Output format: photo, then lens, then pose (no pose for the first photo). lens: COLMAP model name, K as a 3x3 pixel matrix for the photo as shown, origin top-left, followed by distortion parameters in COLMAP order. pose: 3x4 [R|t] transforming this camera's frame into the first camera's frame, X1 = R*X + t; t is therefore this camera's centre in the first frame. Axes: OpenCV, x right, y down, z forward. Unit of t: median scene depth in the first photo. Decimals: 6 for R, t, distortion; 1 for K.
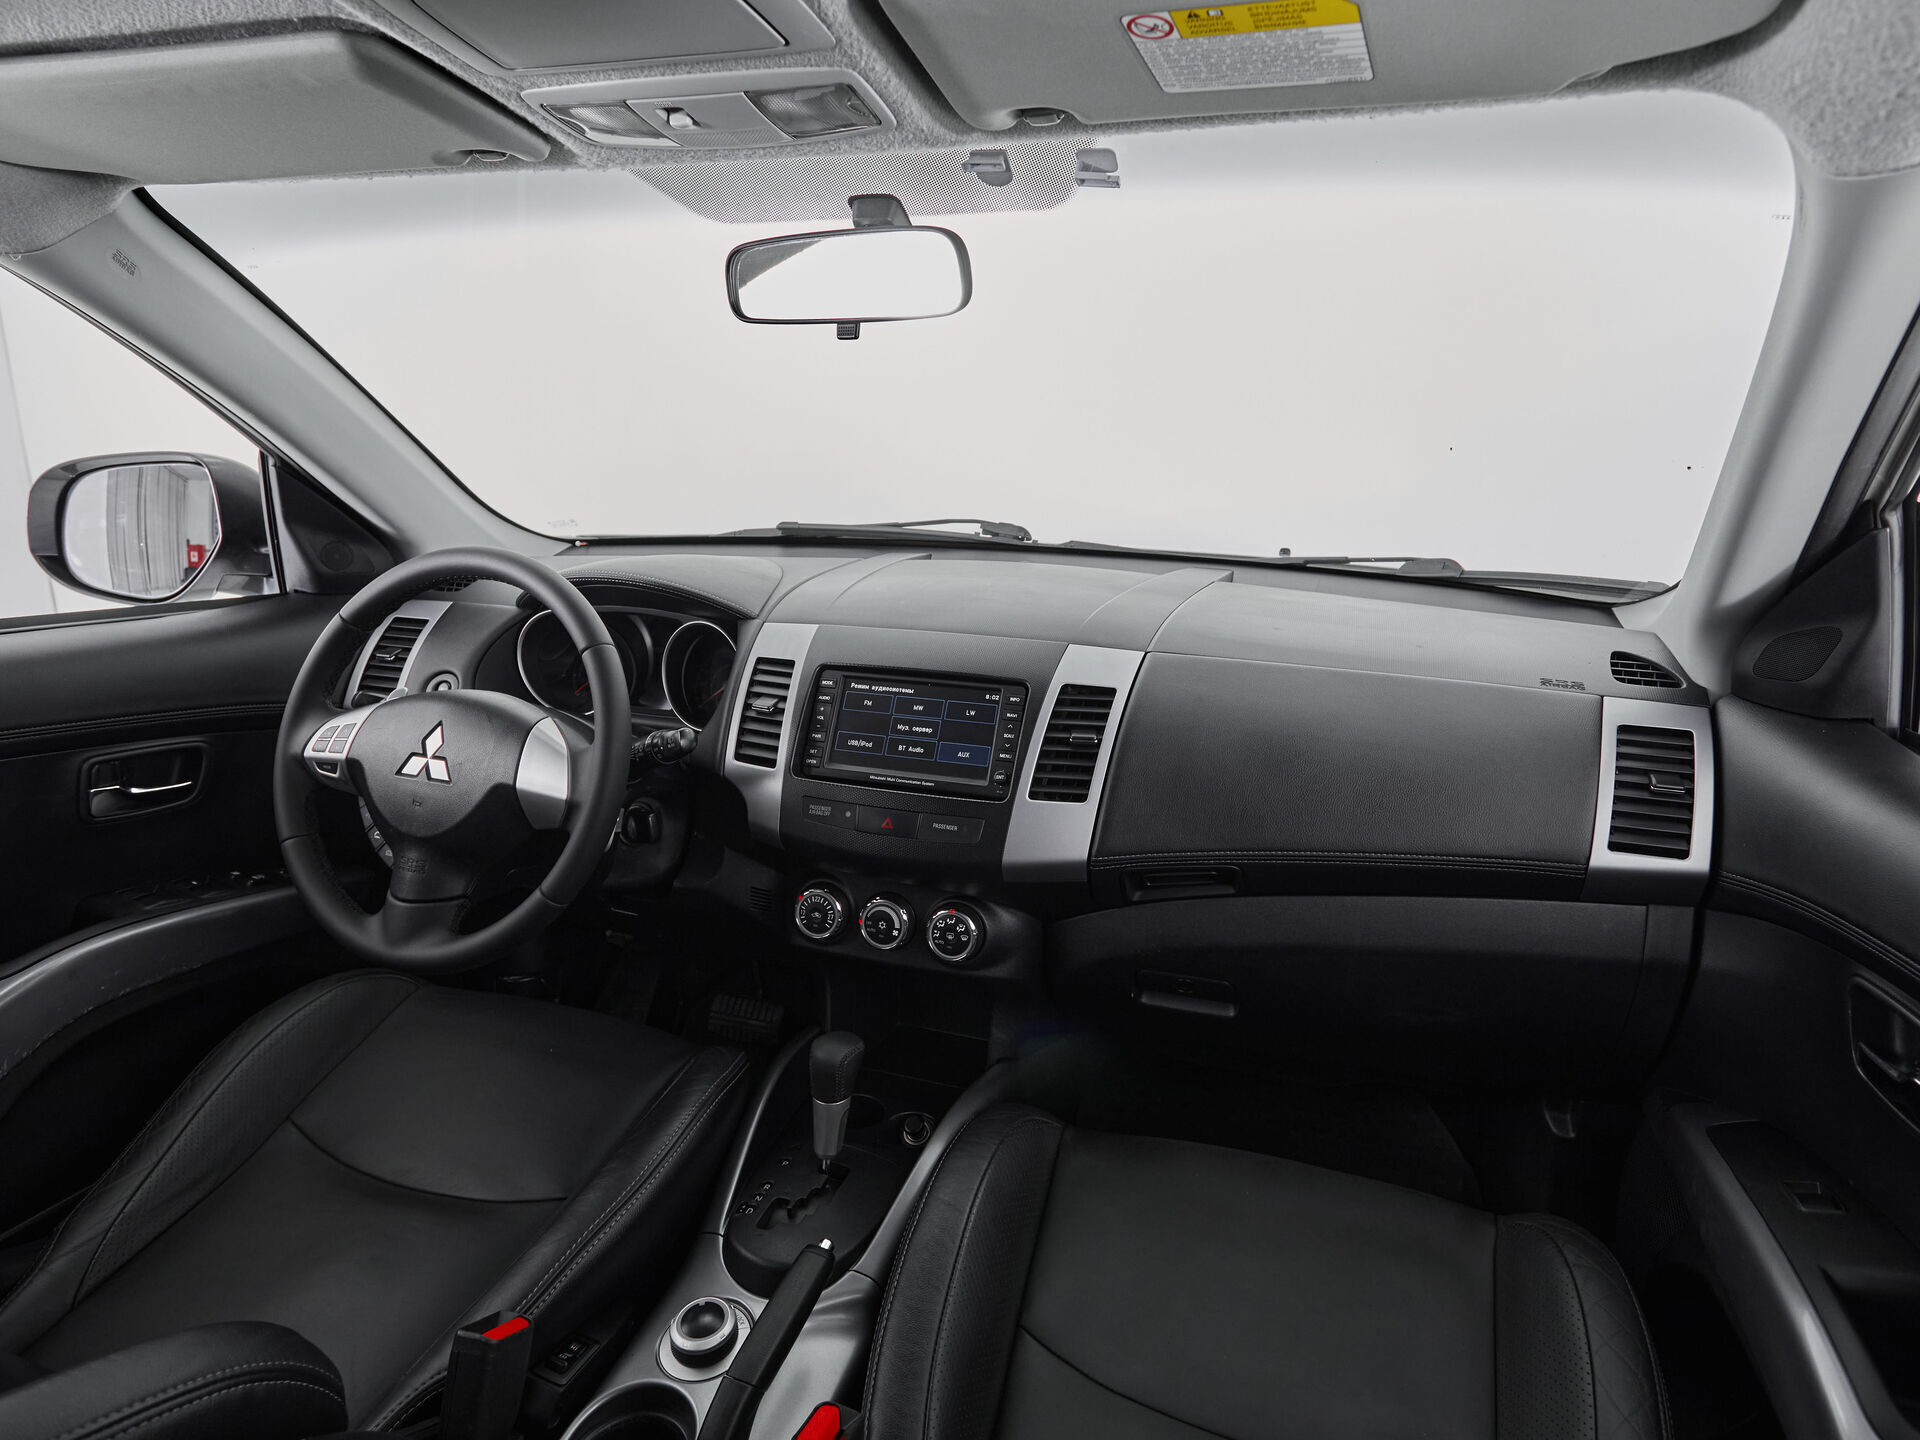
lens RADIAL K [[1154.0, 0, 988.7], [0, 1154.0, 656.2], [0, 0, 1]] dist [-0.001450, 0.000371]
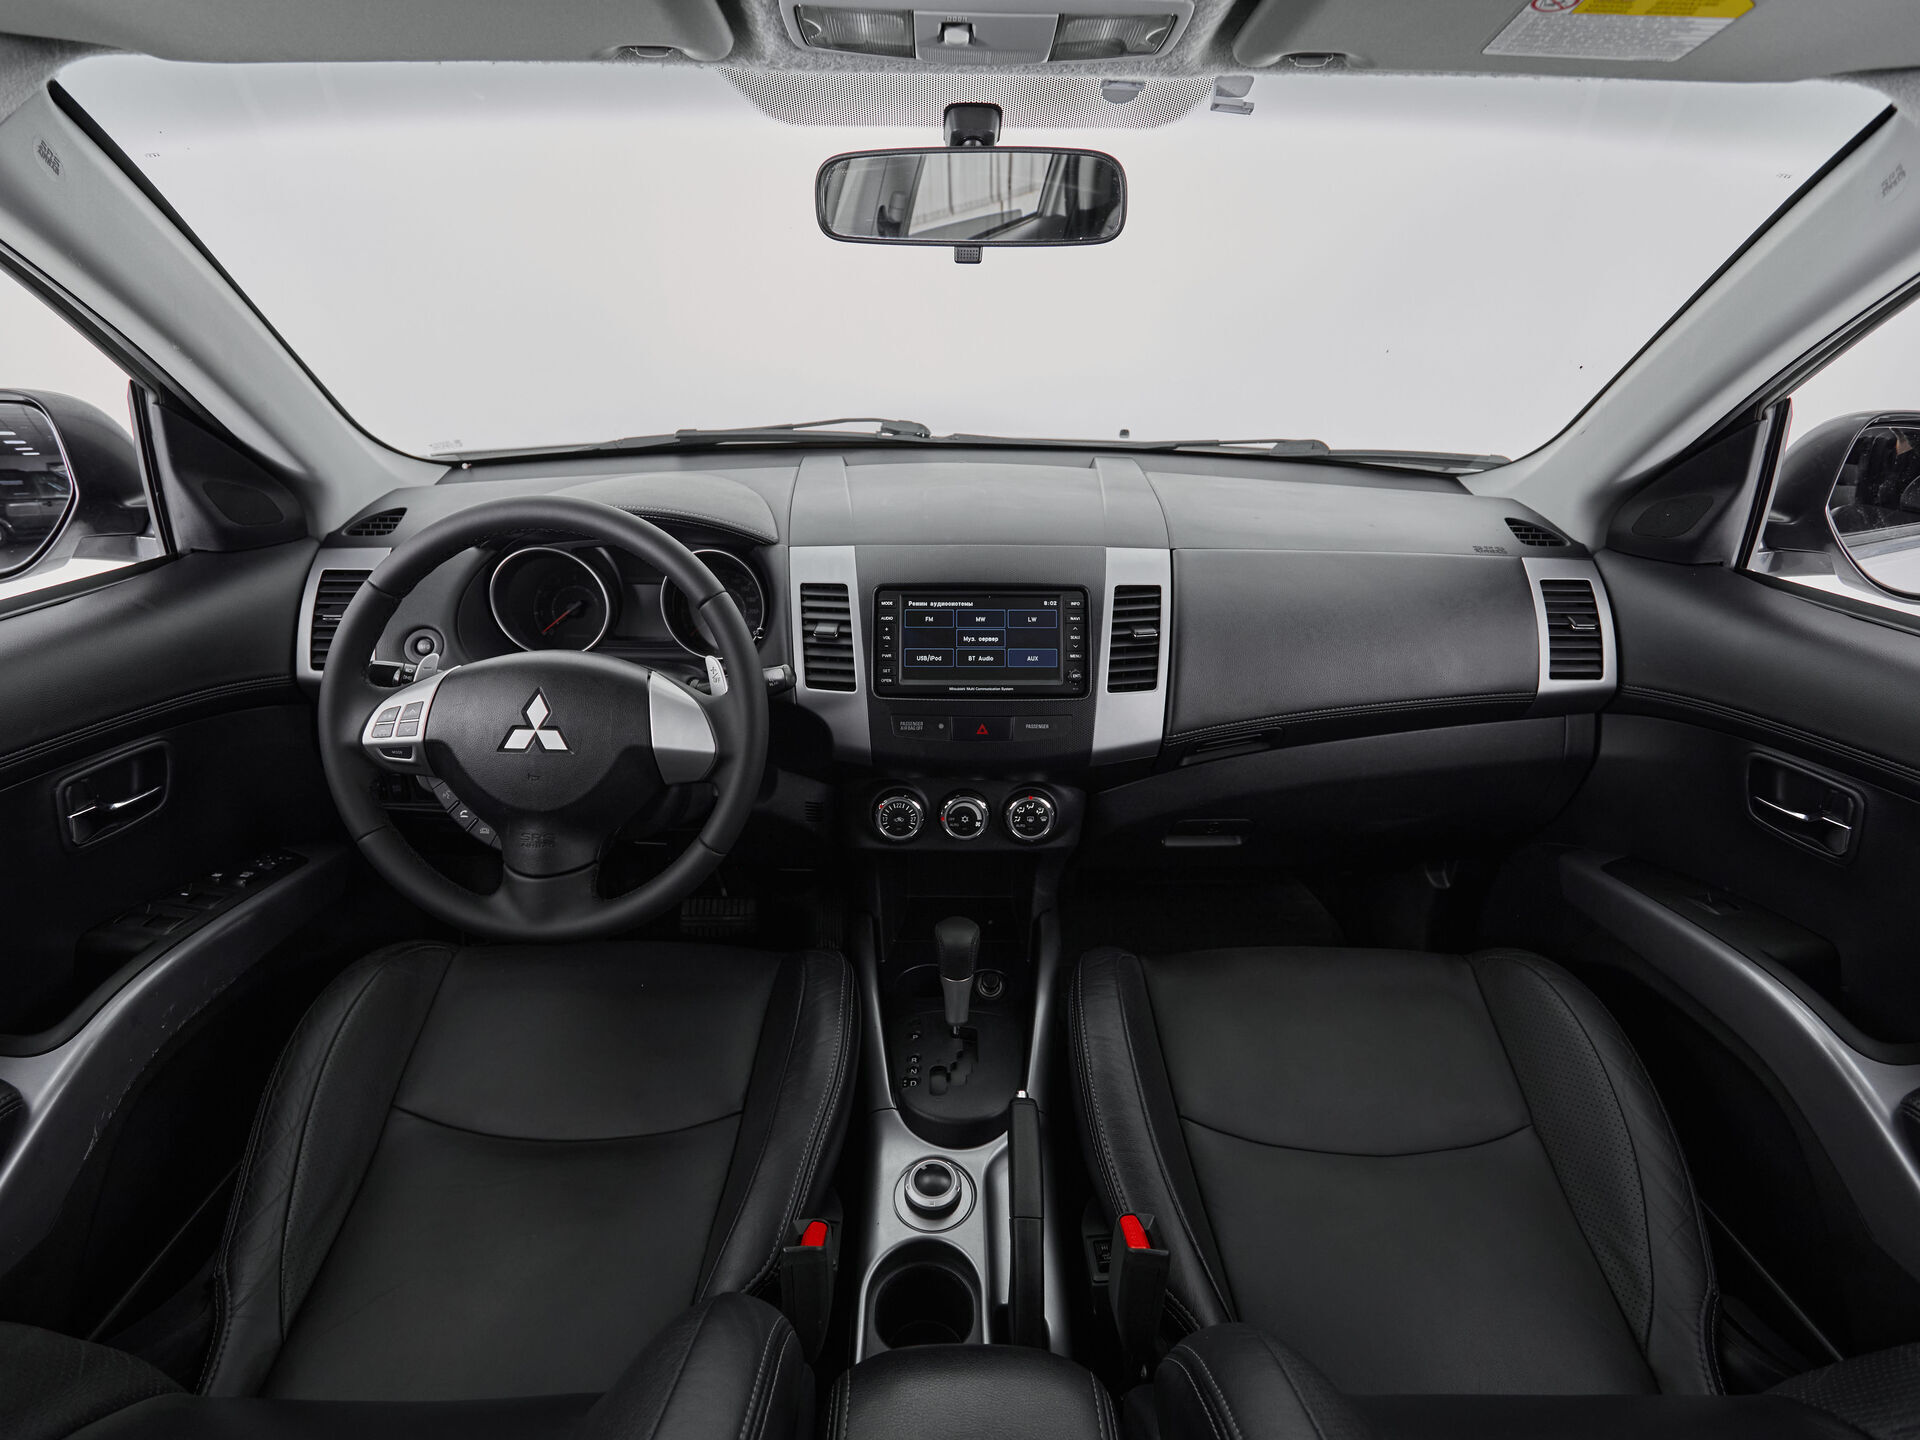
lens RADIAL K [[1061.3, 0, 960.0], [0, 1061.3, 720.0], [0, 0, 1]] dist [-0.003625, -0.001214]
pose [[0.944419, -0.132112, 0.301031, -0.389169], [0.070726, 0.975907, 0.206404, -0.068849], [-0.321046, -0.173641, 0.931009, 0.074420]]
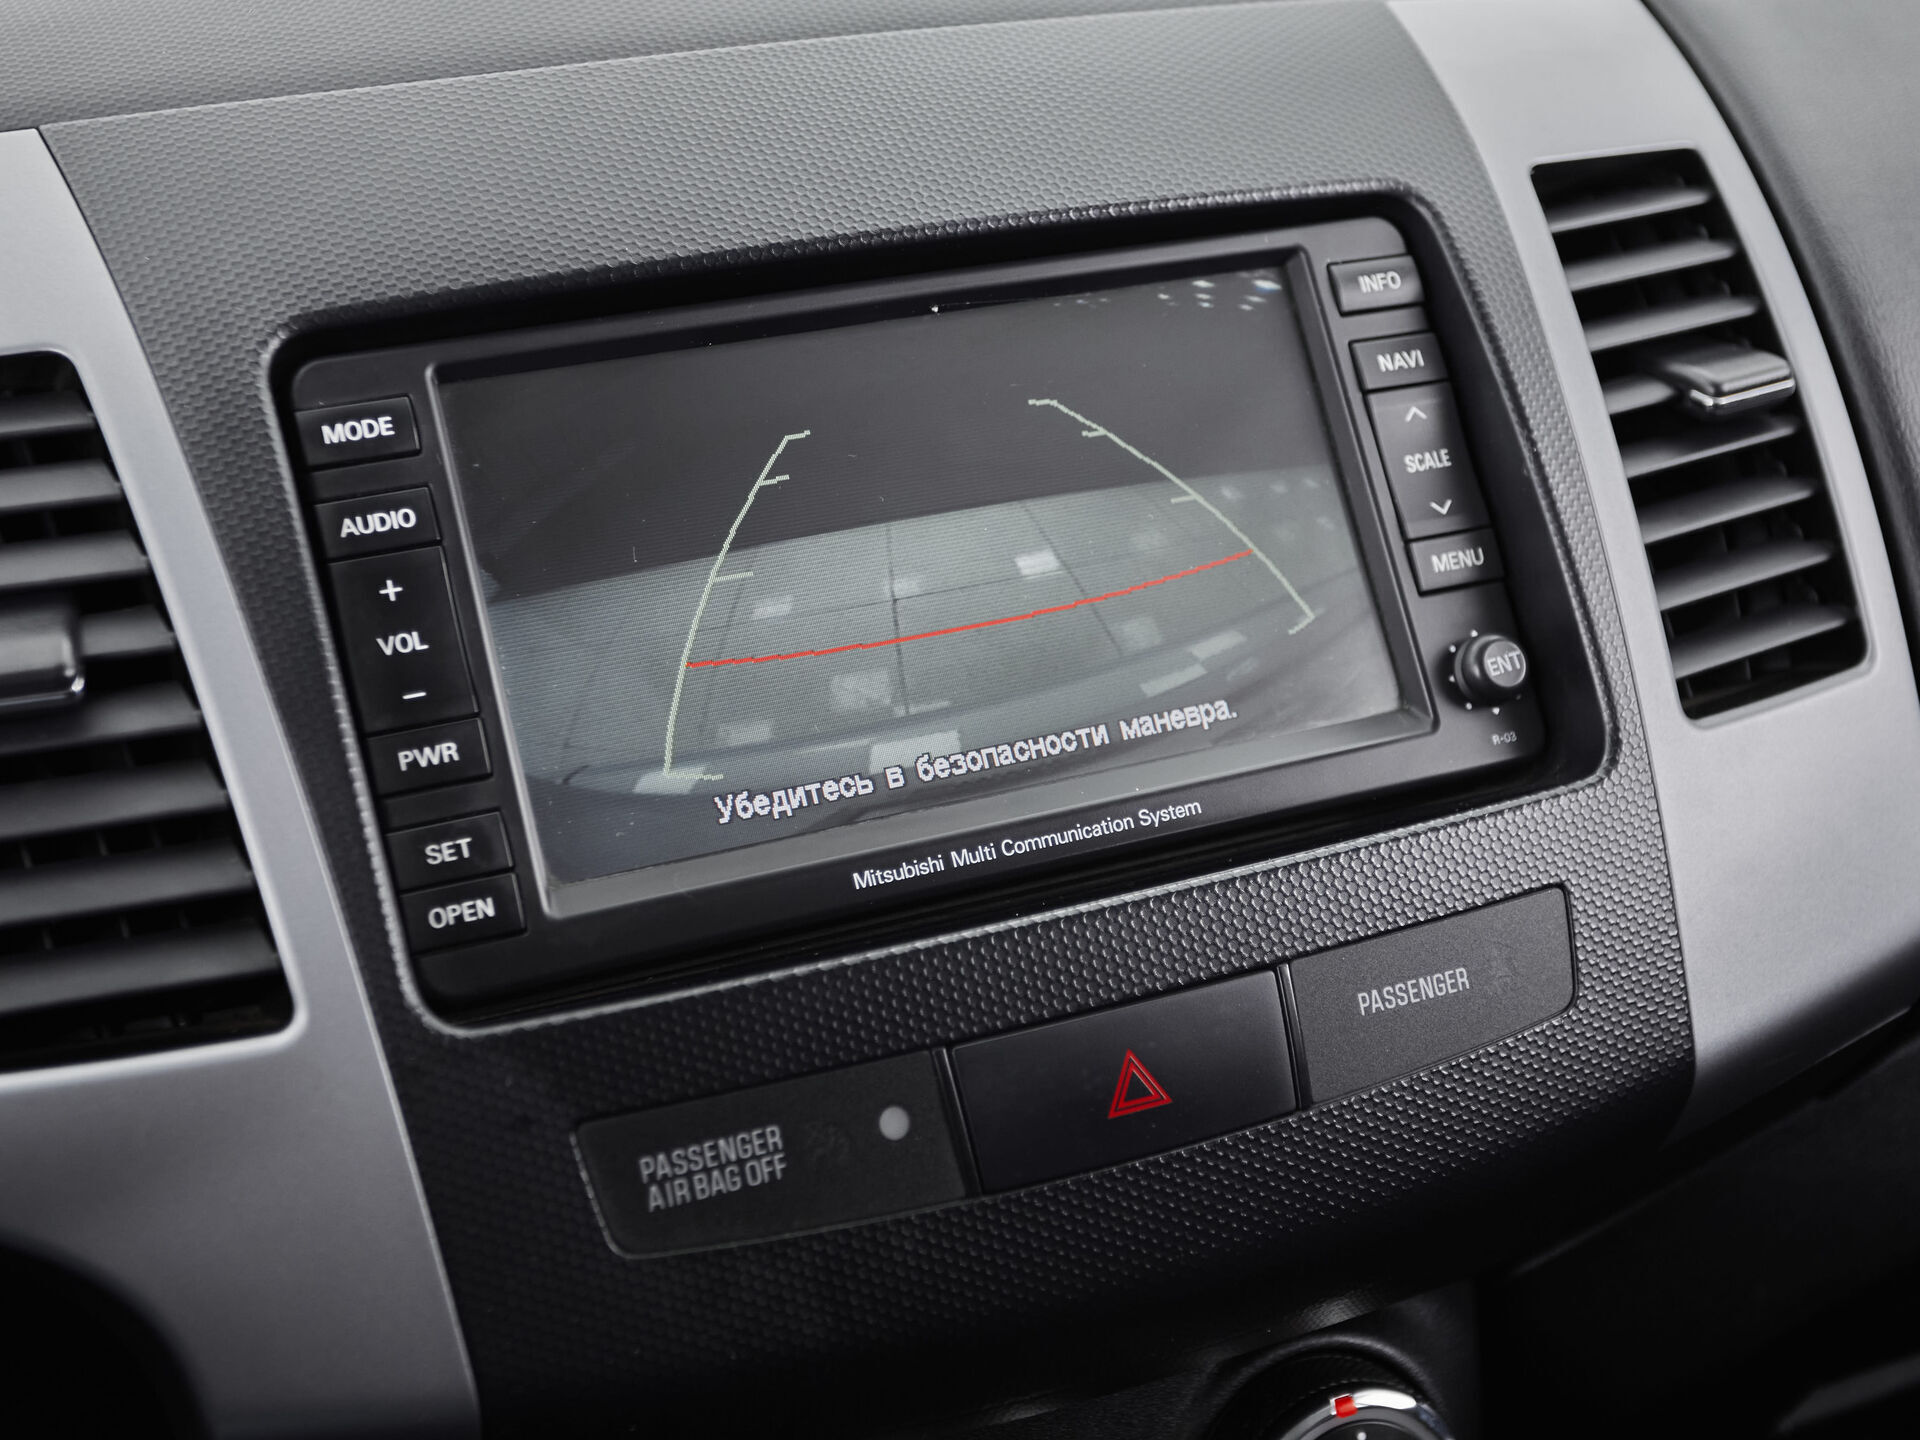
lens RADIAL K [[2876.7, 0, 958.0], [0, 2876.7, 610.2], [0, 0, 1]] dist [0.006491, -0.015075]
pose [[0.734439, -0.247321, 0.632006, -0.350264], [0.199084, 0.968779, 0.147759, 0.004330], [-0.648818, 0.017303, 0.760747, 0.652867]]
